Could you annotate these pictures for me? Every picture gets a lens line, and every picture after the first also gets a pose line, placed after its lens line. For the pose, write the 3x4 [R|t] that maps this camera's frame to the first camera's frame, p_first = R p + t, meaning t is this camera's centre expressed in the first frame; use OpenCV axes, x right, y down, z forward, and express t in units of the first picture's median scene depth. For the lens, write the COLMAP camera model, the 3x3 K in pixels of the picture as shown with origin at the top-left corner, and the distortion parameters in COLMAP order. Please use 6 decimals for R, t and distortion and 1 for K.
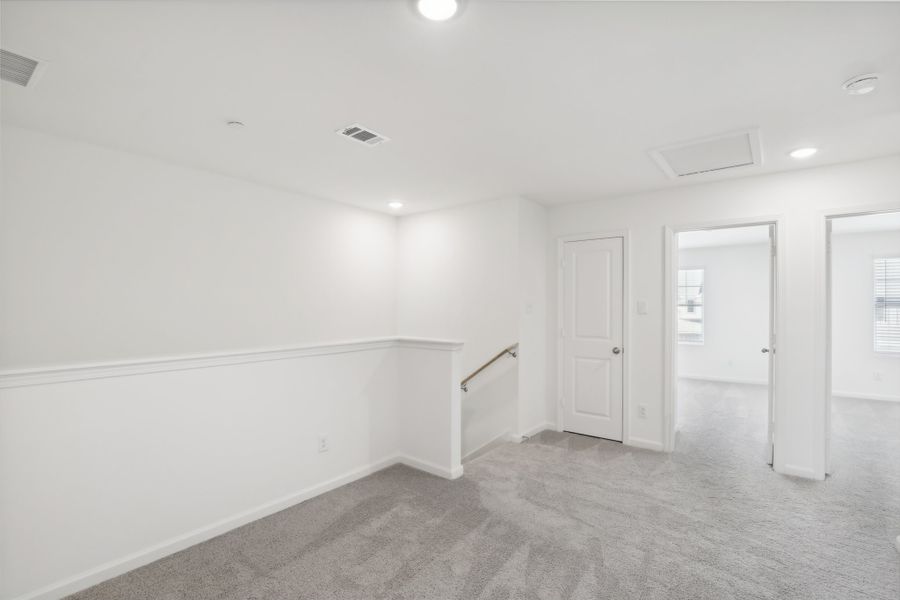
lens RADIAL K [[417.2, 0, 453.3], [0, 417.2, 305.9], [0, 0, 1]] dist [-0.021164, 0.000351]
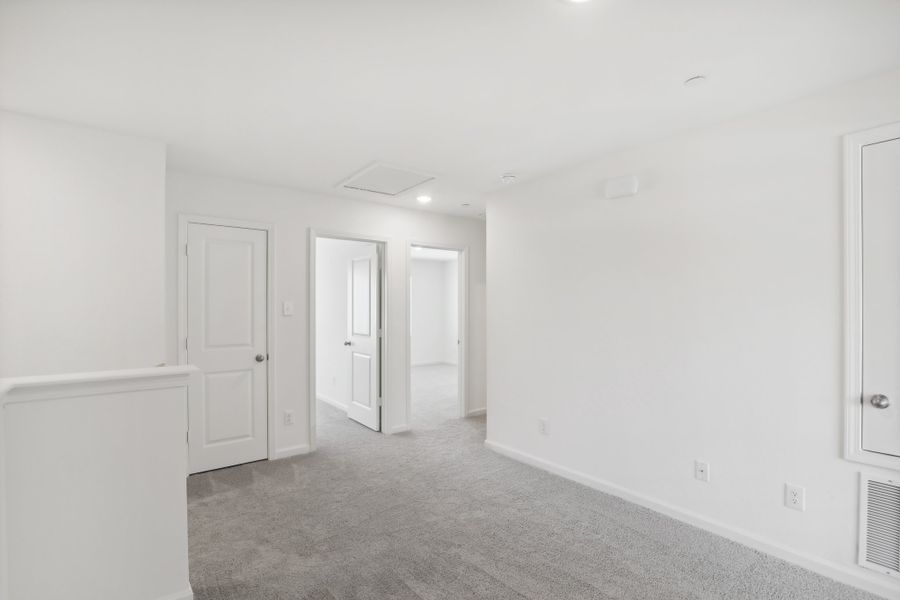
lens RADIAL K [[417.2, 0, 453.3], [0, 417.2, 305.9], [0, 0, 1]] dist [-0.021164, 0.000351]
pose [[0.249093, 0.000165, 0.968479, -0.373532], [0.003136, 0.999995, -0.000977, -0.001262], [-0.968474, 0.003281, 0.249092, 0.396309]]
